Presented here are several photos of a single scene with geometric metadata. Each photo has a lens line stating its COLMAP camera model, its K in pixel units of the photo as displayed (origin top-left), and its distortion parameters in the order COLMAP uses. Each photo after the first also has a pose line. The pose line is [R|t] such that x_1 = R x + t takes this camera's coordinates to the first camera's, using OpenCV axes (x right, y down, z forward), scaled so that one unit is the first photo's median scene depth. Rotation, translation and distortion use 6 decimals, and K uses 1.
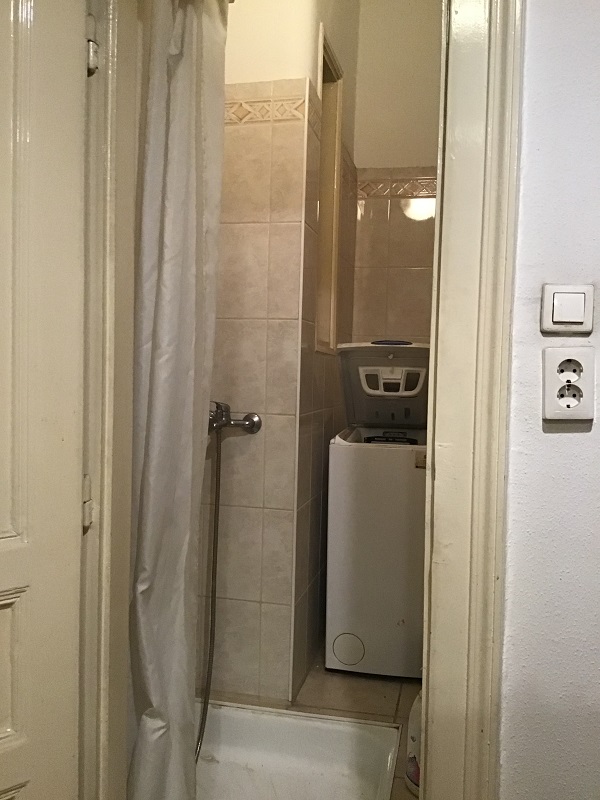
lens RADIAL K [[712.8, 0, 300.0], [0, 712.8, 400.0], [0, 0, 1]] dist [0.094277, -0.190704]
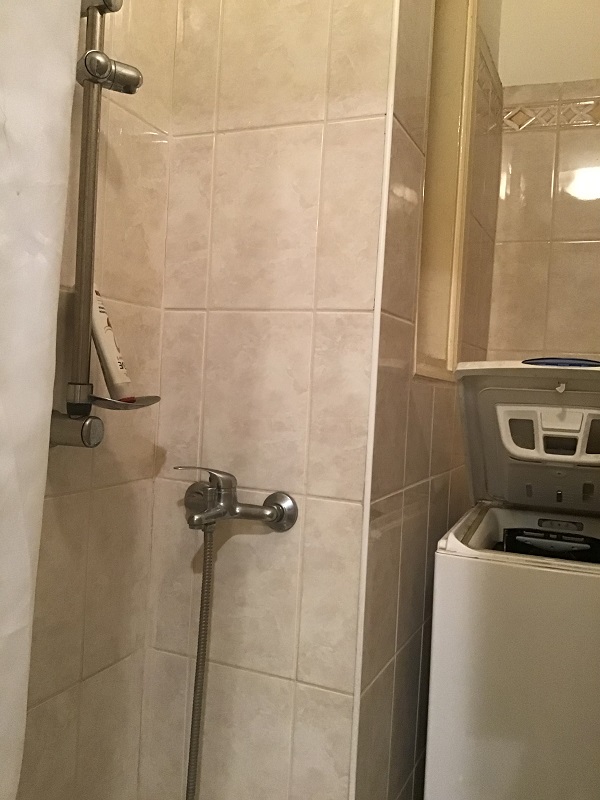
lens RADIAL K [[712.8, 0, 300.0], [0, 712.8, 400.0], [0, 0, 1]] dist [0.094277, -0.190704]
pose [[0.982643, 0.030402, -0.182998, 0.036238], [-0.035190, 0.999117, -0.022973, -0.033875], [0.182137, 0.029014, 0.982845, 0.453965]]
